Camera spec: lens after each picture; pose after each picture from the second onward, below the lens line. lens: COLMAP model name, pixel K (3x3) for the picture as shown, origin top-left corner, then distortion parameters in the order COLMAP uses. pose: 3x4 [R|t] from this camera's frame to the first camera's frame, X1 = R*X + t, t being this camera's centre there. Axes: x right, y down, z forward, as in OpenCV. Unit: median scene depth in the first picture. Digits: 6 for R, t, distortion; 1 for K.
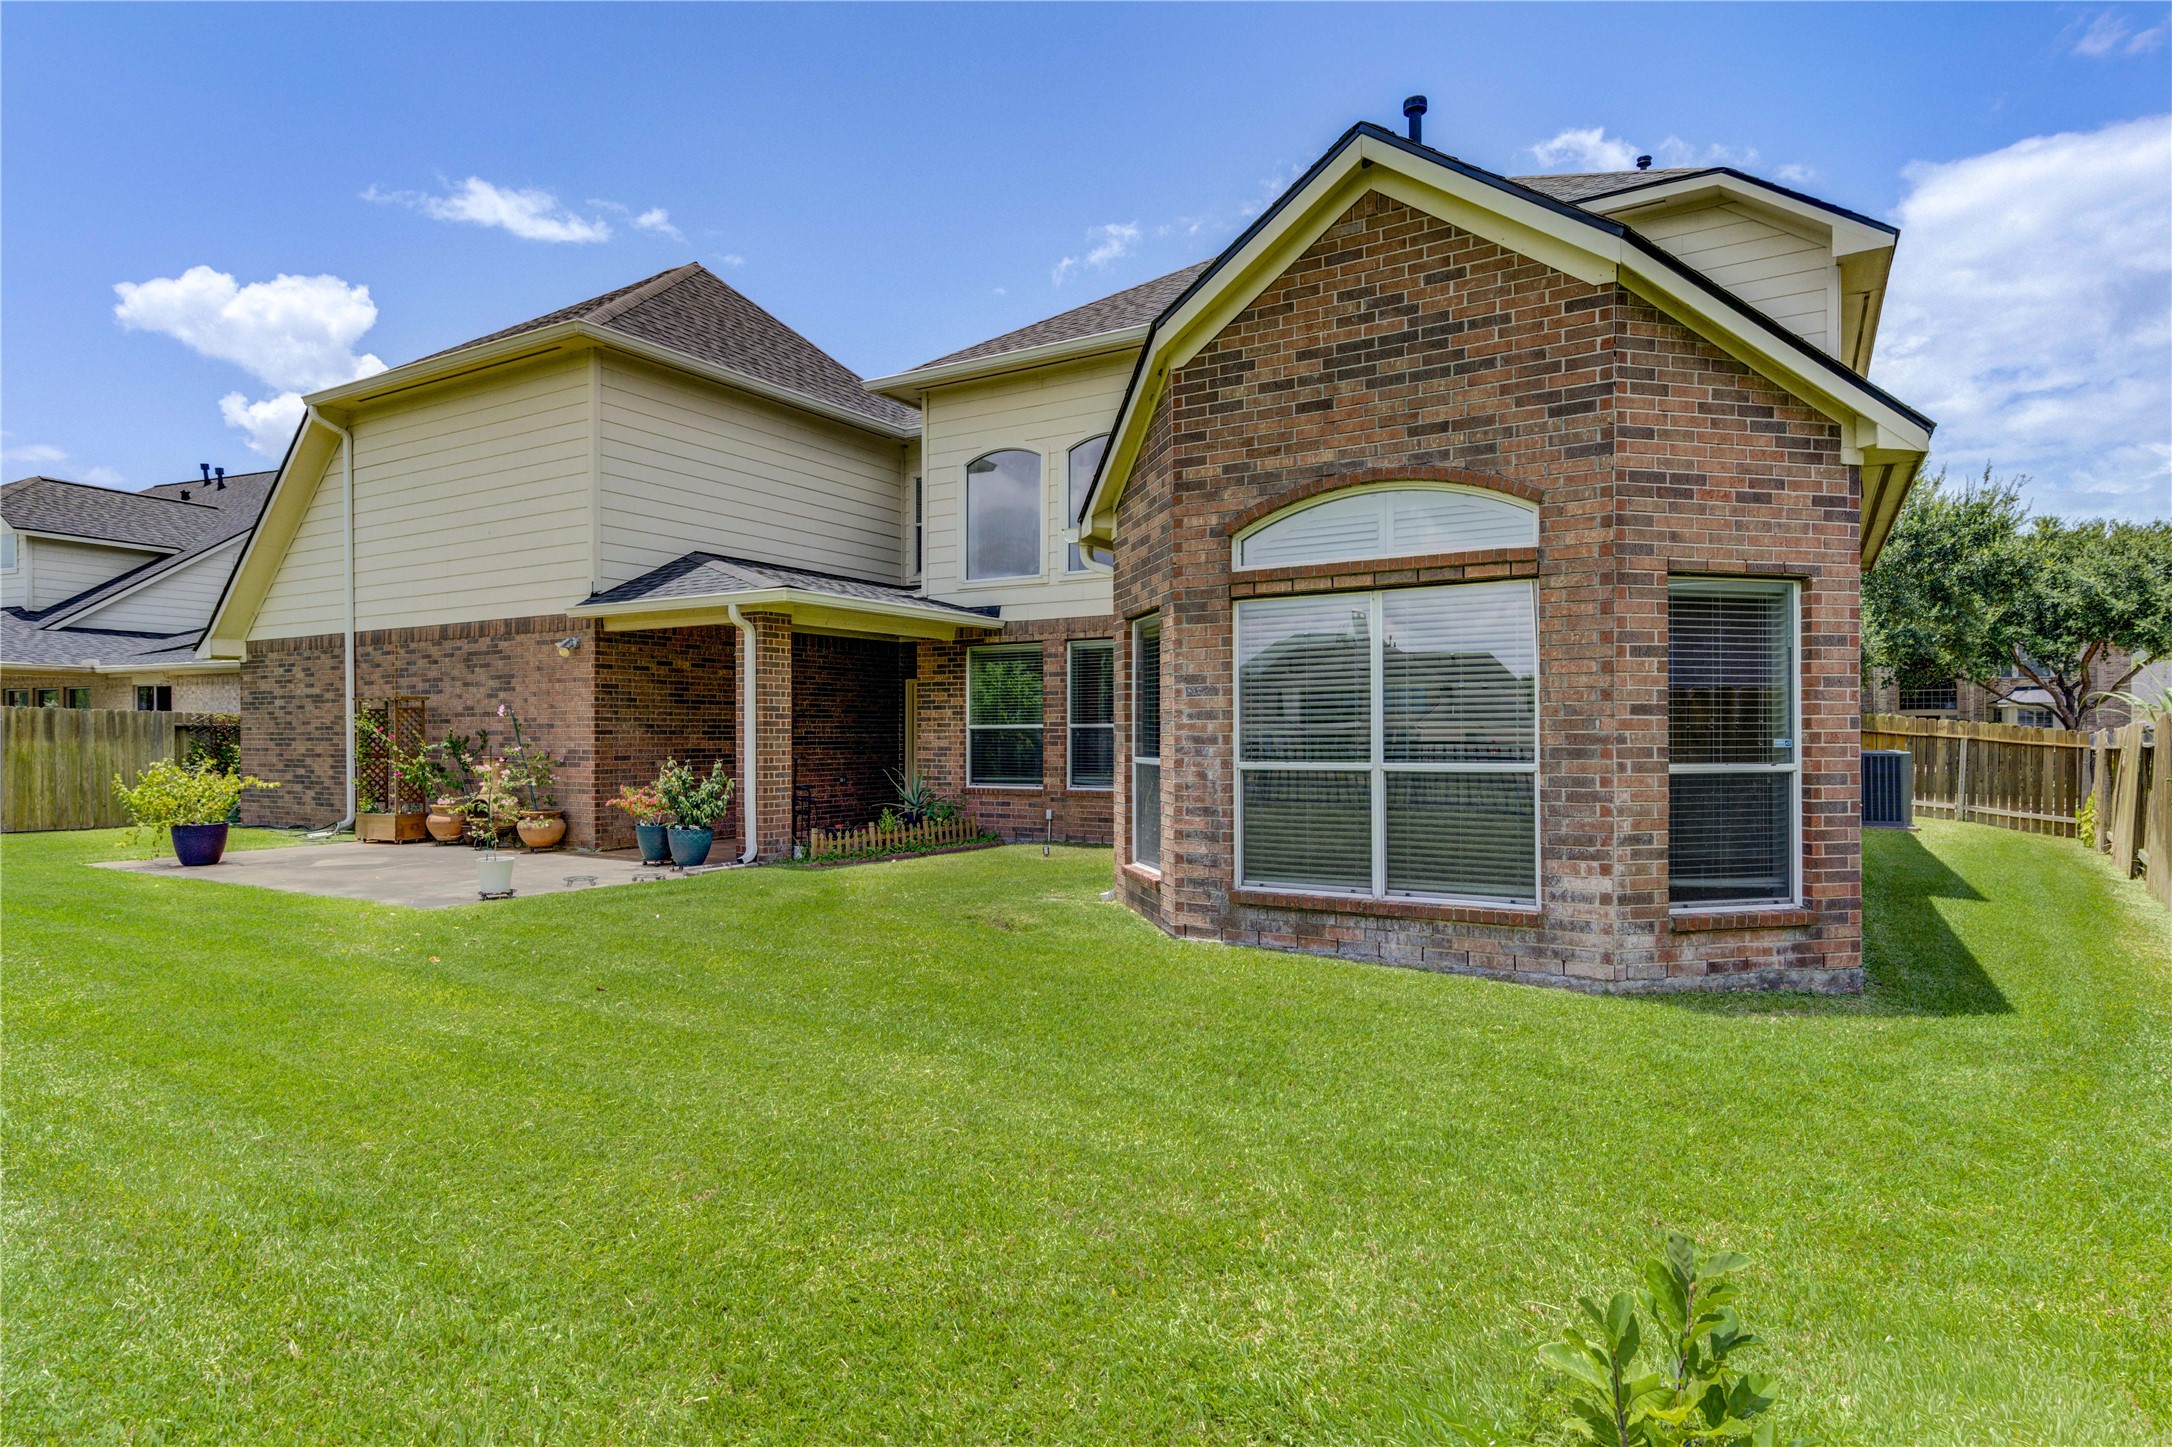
lens RADIAL K [[1155.2, 0, 1086.0], [0, 1155.2, 723.5], [0, 0, 1]] dist [0.026594, -0.001392]
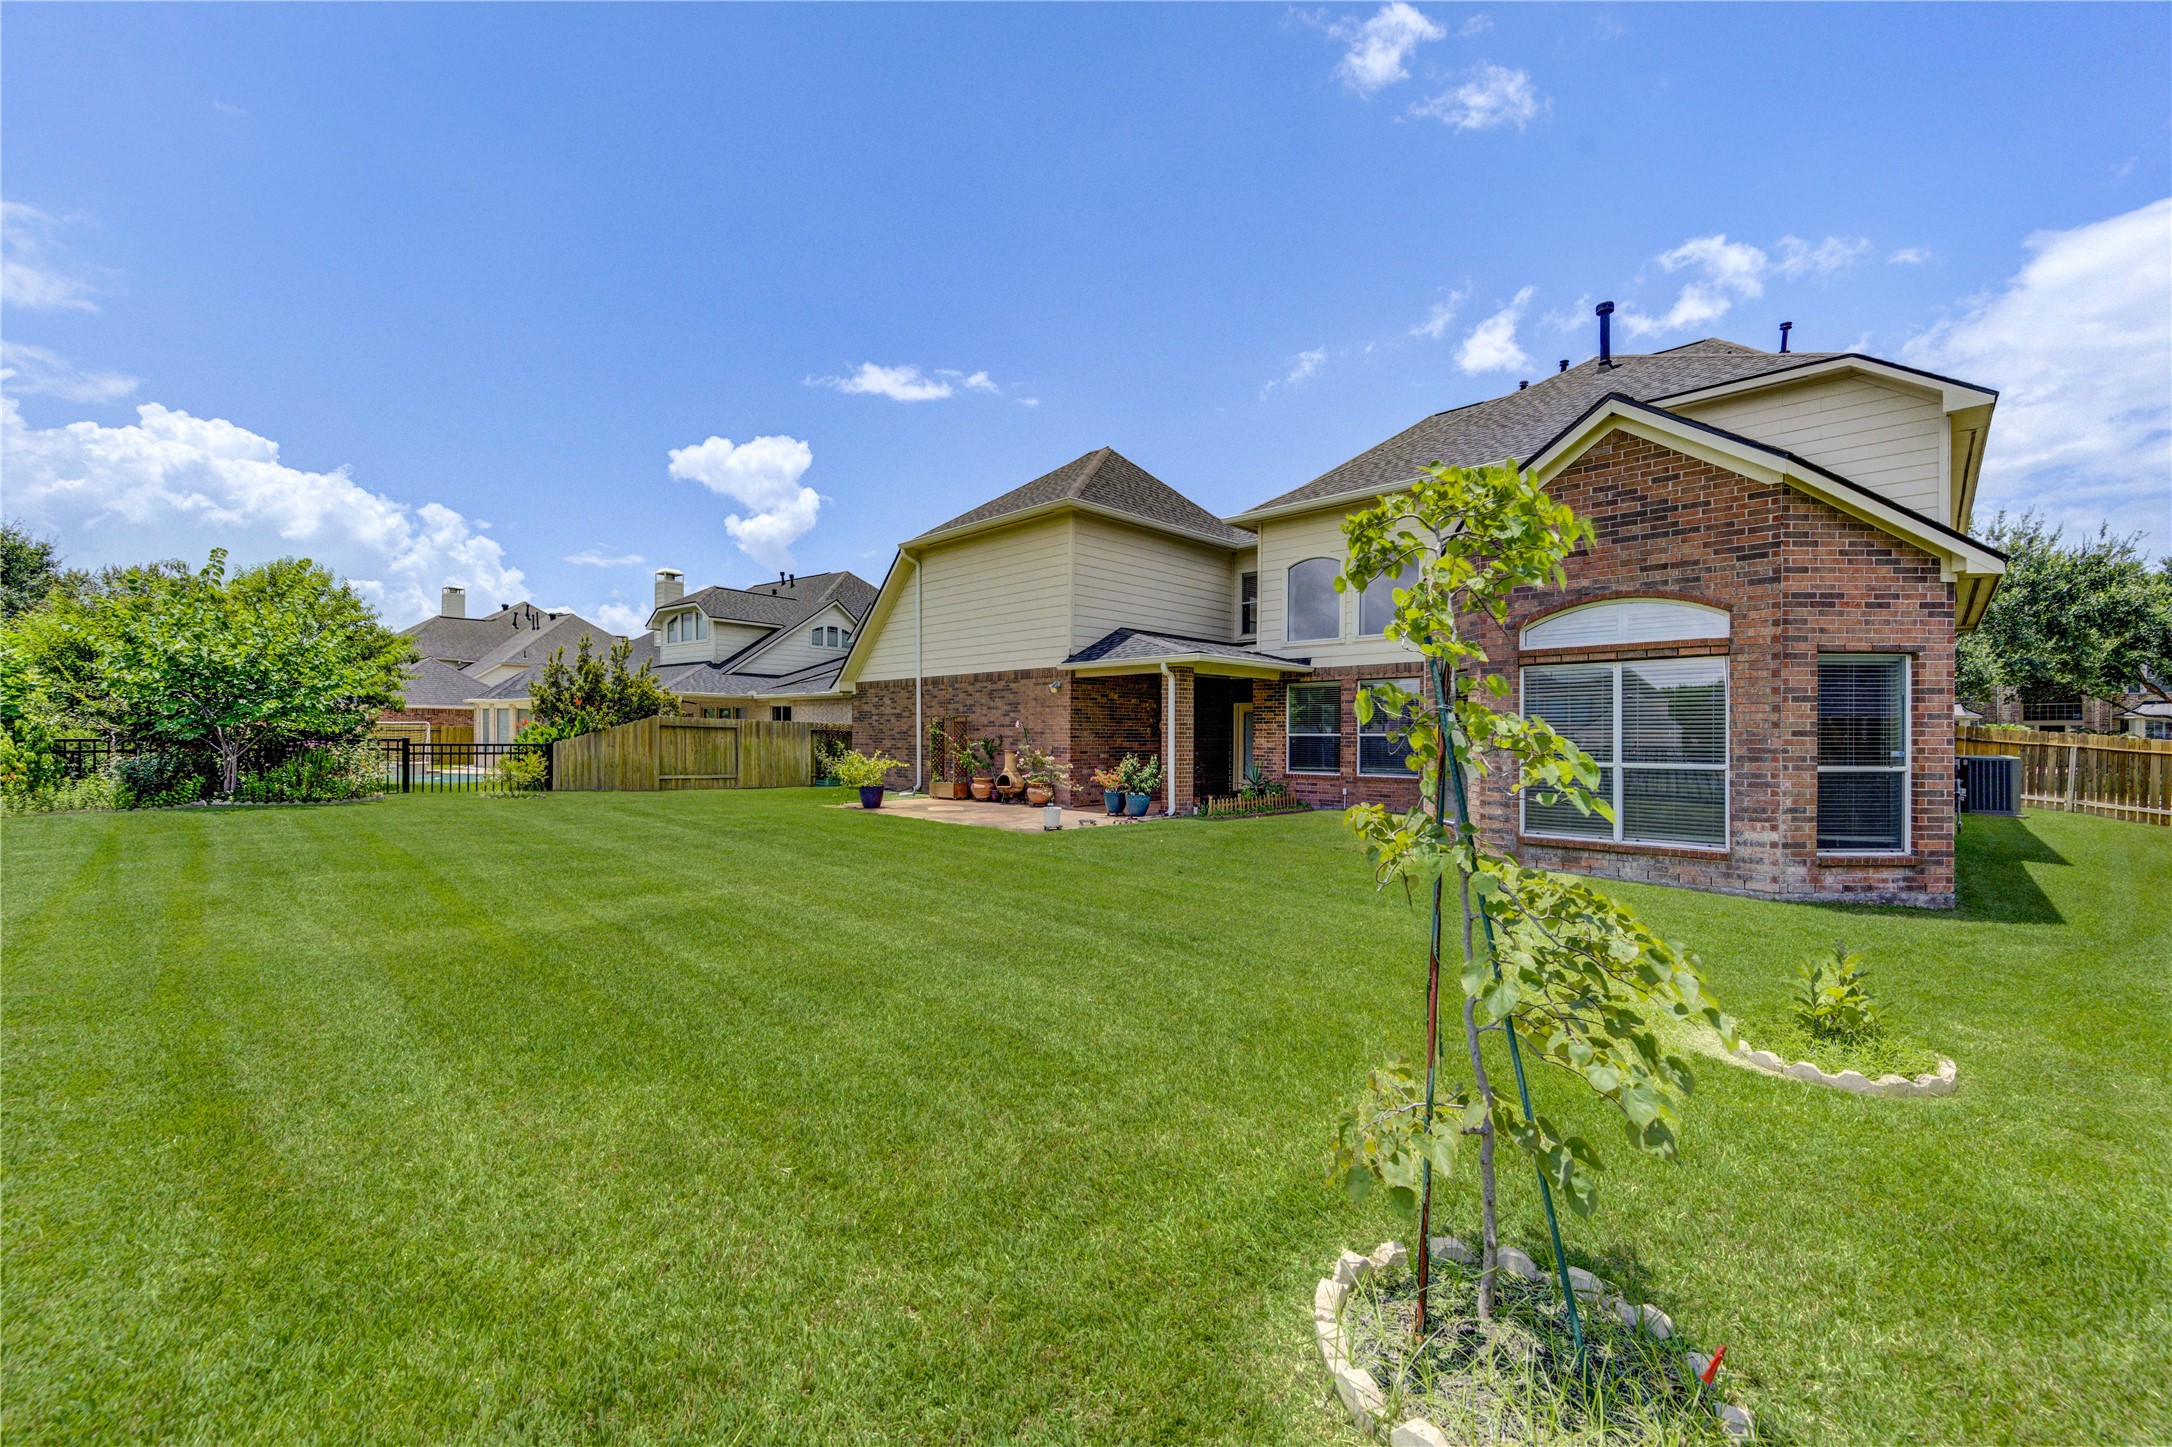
lens RADIAL K [[848.7, 0, 1087.9], [0, 848.7, 729.5], [0, 0, 1]] dist [0.000434, 0.000252]
pose [[0.973435, 0.004805, -0.228913, -0.126180], [-0.003963, 0.999984, 0.004138, -0.009689], [0.228929, -0.003121, 0.973438, -0.224582]]
